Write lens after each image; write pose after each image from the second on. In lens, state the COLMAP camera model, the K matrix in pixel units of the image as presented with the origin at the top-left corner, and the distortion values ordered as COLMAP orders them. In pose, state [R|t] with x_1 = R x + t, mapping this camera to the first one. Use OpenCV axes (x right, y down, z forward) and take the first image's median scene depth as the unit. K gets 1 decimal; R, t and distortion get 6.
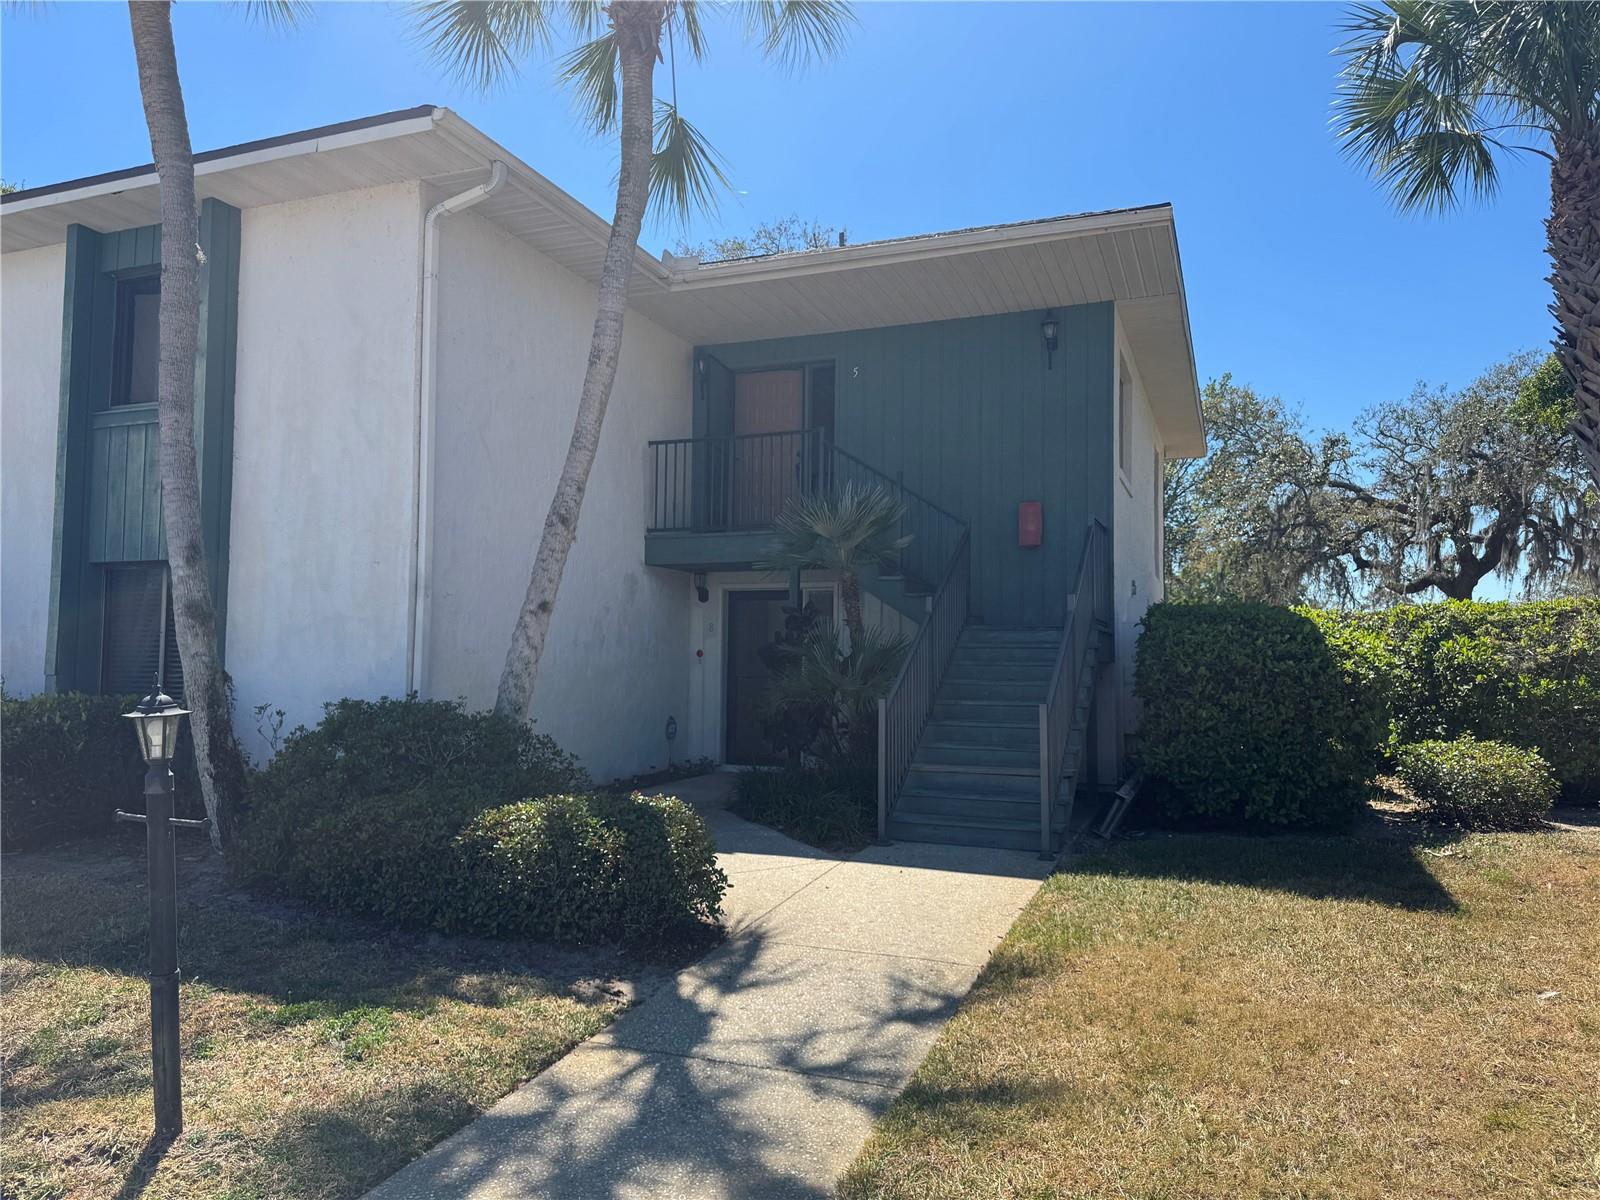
lens RADIAL K [[1128.8, 0, 800.0], [0, 1128.8, 600.0], [0, 0, 1]] dist [0.125245, -0.174229]
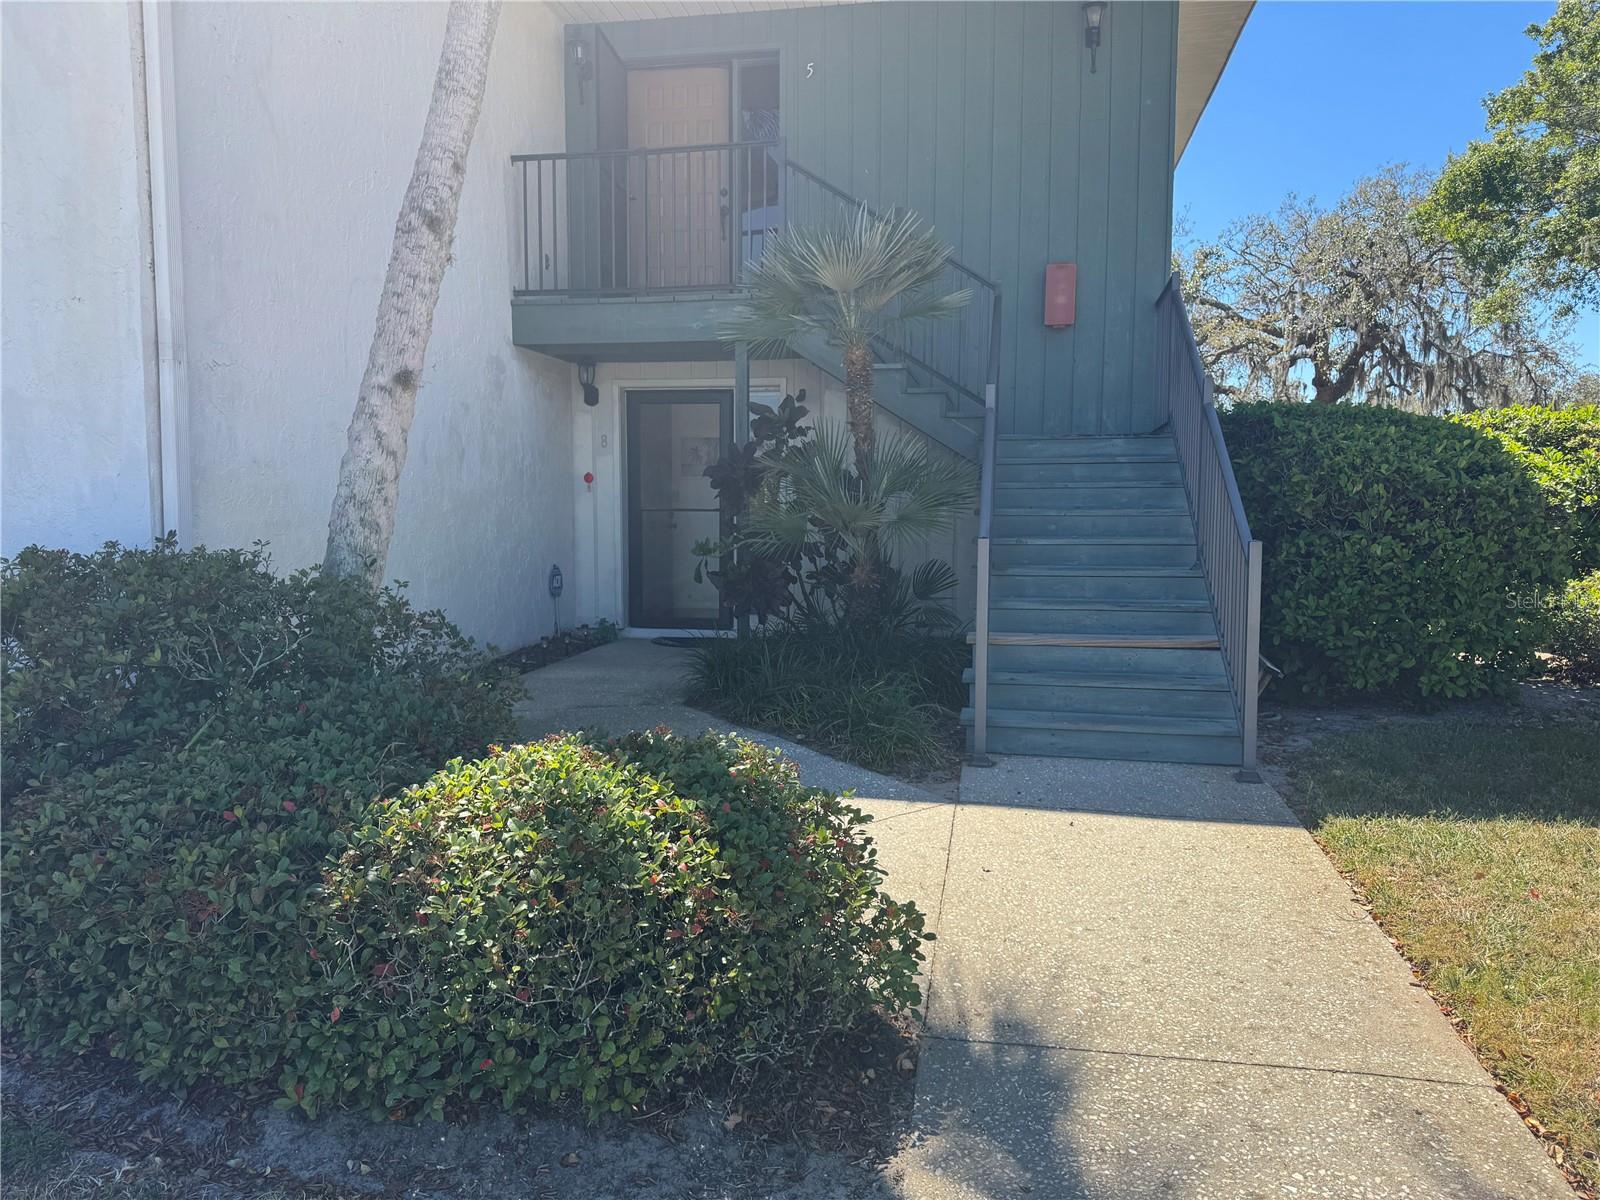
lens RADIAL K [[1140.6, 0, 797.2], [0, 1140.6, 602.1], [0, 0, 1]] dist [0.034302, -0.044409]
pose [[0.983453, -0.022842, 0.179719, -0.134911], [-0.003346, 0.989561, 0.144079, 0.031430], [-0.181134, -0.142296, 0.973110, 0.388782]]
